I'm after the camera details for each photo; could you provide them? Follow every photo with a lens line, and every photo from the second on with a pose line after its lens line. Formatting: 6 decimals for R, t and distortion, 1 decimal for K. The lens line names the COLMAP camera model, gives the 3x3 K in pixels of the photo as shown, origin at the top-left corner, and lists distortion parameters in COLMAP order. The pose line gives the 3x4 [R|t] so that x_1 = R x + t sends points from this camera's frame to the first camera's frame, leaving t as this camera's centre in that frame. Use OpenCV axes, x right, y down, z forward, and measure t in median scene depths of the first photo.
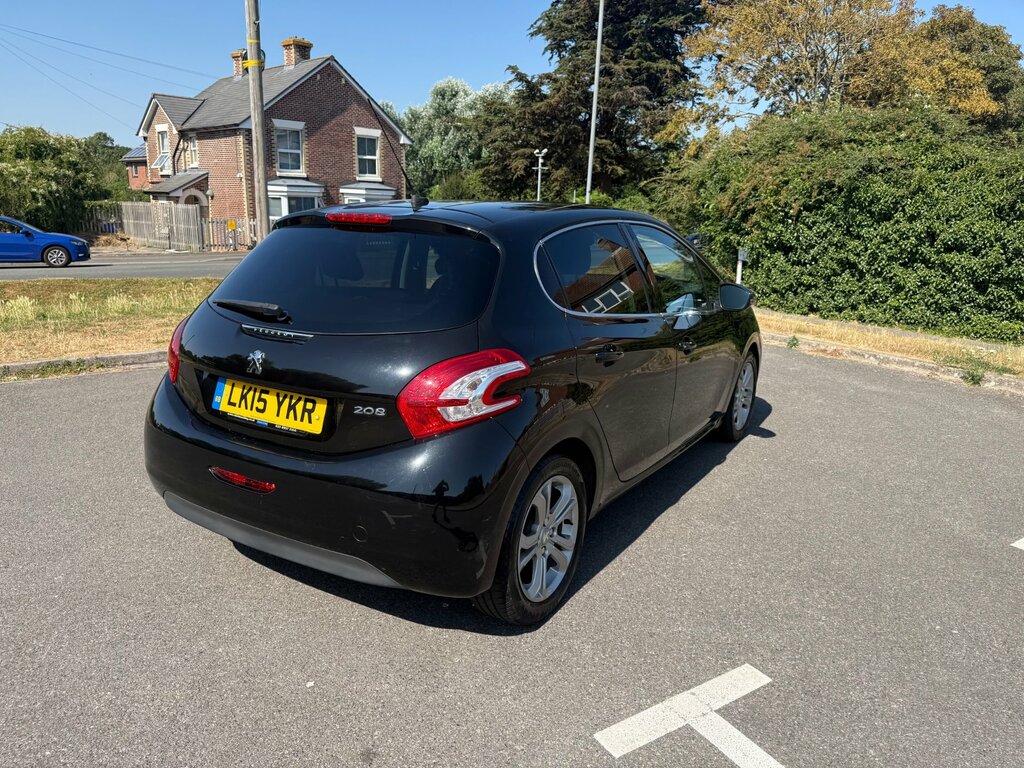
lens RADIAL K [[719.6, 0, 509.7], [0, 719.6, 397.2], [0, 0, 1]] dist [0.038045, -0.050326]
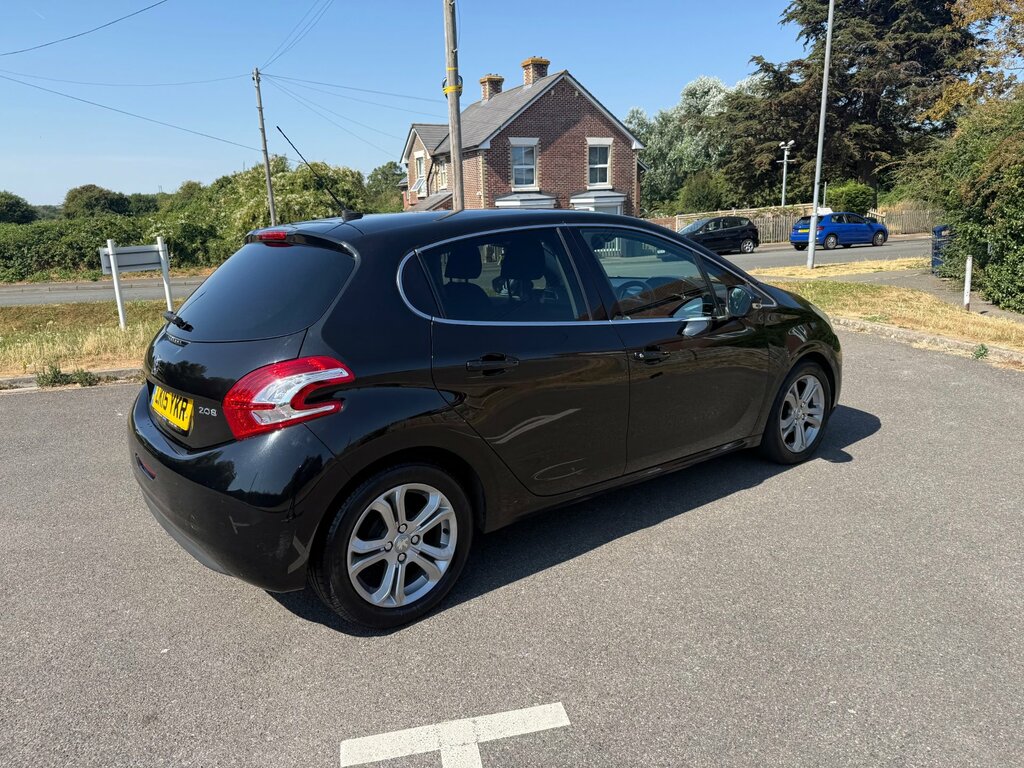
lens RADIAL K [[715.3, 0, 509.3], [0, 715.3, 398.0], [0, 0, 1]] dist [0.058694, -0.079732]
pose [[0.939796, 0.031886, -0.340245, 0.047659], [-0.033890, 0.999426, 0.000054, -0.001333], [0.340051, 0.011480, 0.940337, 0.009469]]
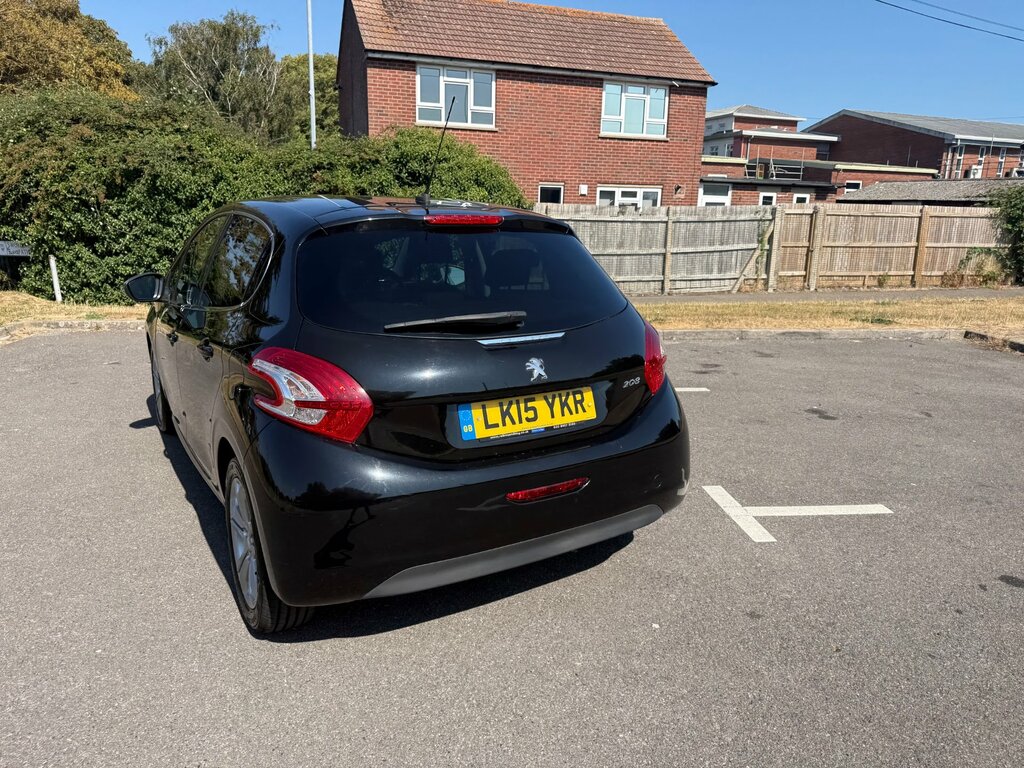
lens RADIAL K [[712.5, 0, 508.6], [0, 712.5, 397.5], [0, 0, 1]] dist [0.058690, -0.074701]
pose [[0.457385, -0.243299, 0.855339, -0.100515], [0.224473, 0.962285, 0.153685, -0.014137], [-0.860471, 0.121708, 0.494749, 0.046854]]
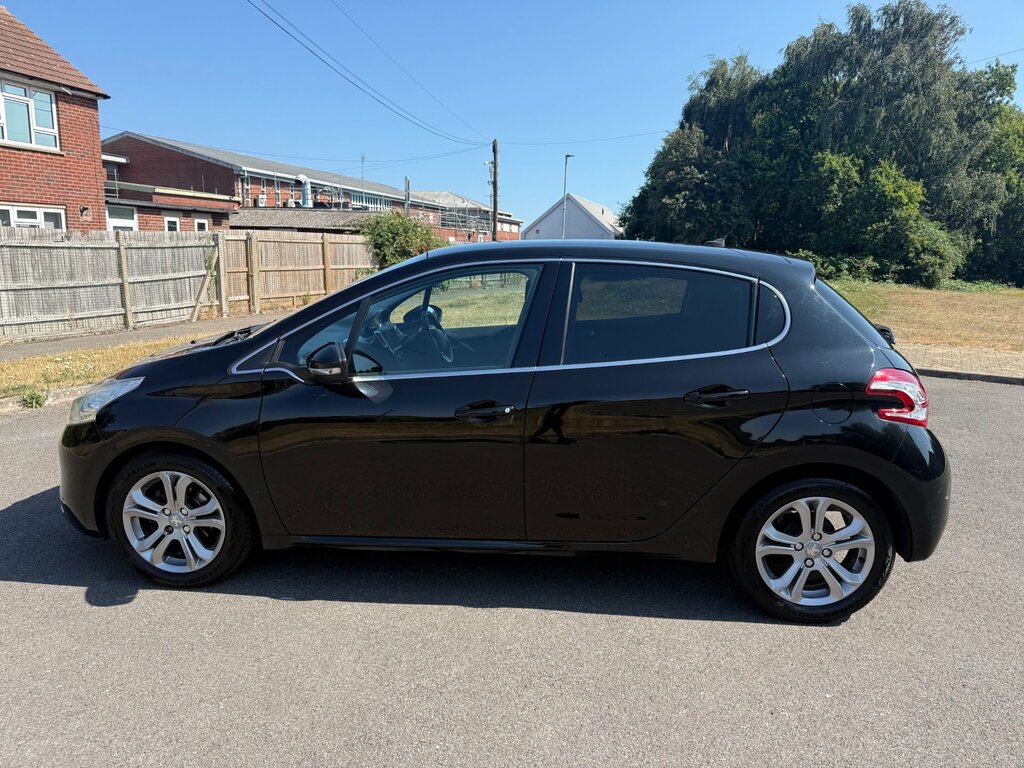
lens RADIAL K [[719.6, 0, 509.7], [0, 719.6, 397.2], [0, 0, 1]] dist [0.038045, -0.050326]
pose [[-0.451659, -0.218134, 0.865114, -0.107078], [0.198271, 0.920864, 0.335705, -0.052515], [-0.869881, 0.323151, -0.372667, 0.187577]]
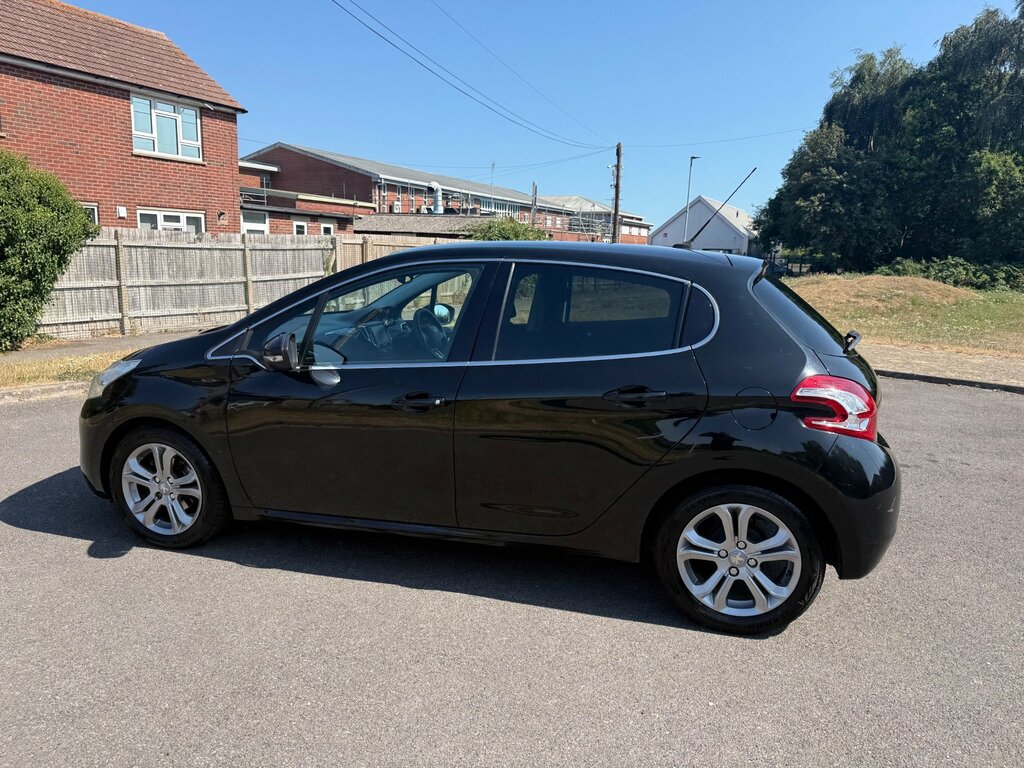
lens RADIAL K [[715.3, 0, 509.3], [0, 715.3, 398.0], [0, 0, 1]] dist [0.058694, -0.079732]
pose [[-0.283326, -0.230185, 0.930989, -0.121159], [0.214067, 0.931096, 0.295358, -0.046680], [-0.934827, 0.282976, -0.214529, 0.164017]]
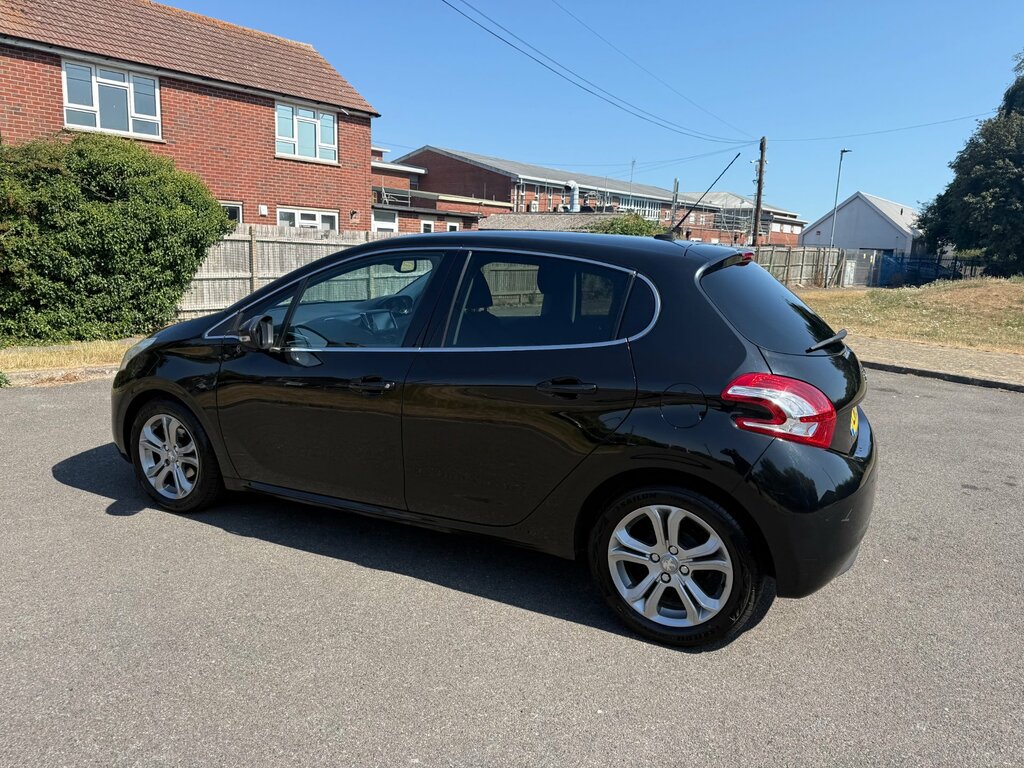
lens RADIAL K [[713.1, 0, 508.7], [0, 713.1, 389.1], [0, 0, 1]] dist [0.070983, -0.095847]
pose [[-0.089135, -0.229454, 0.969230, -0.126233], [0.223731, 0.943623, 0.243967, -0.039130], [-0.970566, 0.238593, -0.032774, 0.137744]]
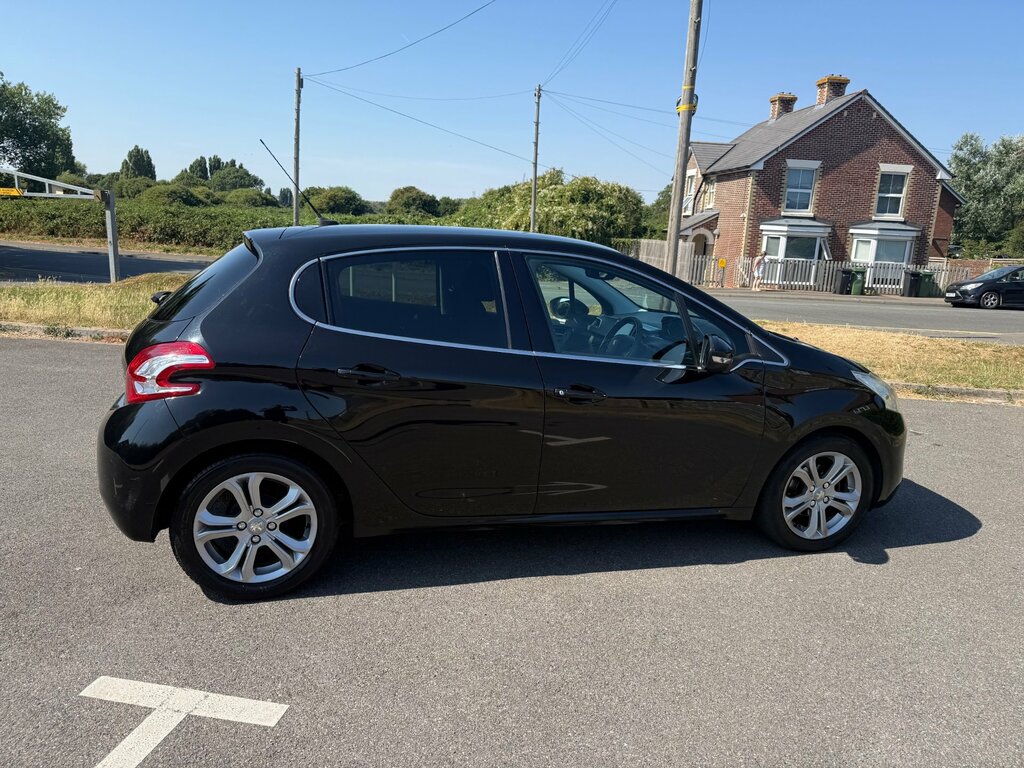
lens RADIAL K [[714.8, 0, 499.6], [0, 714.8, 406.5], [0, 0, 1]] dist [0.031449, -0.062149]
pose [[0.736125, 0.170637, -0.654983, 0.090591], [-0.196153, 0.979954, 0.034846, -0.008477], [0.647799, 0.102826, 0.754840, 0.036420]]
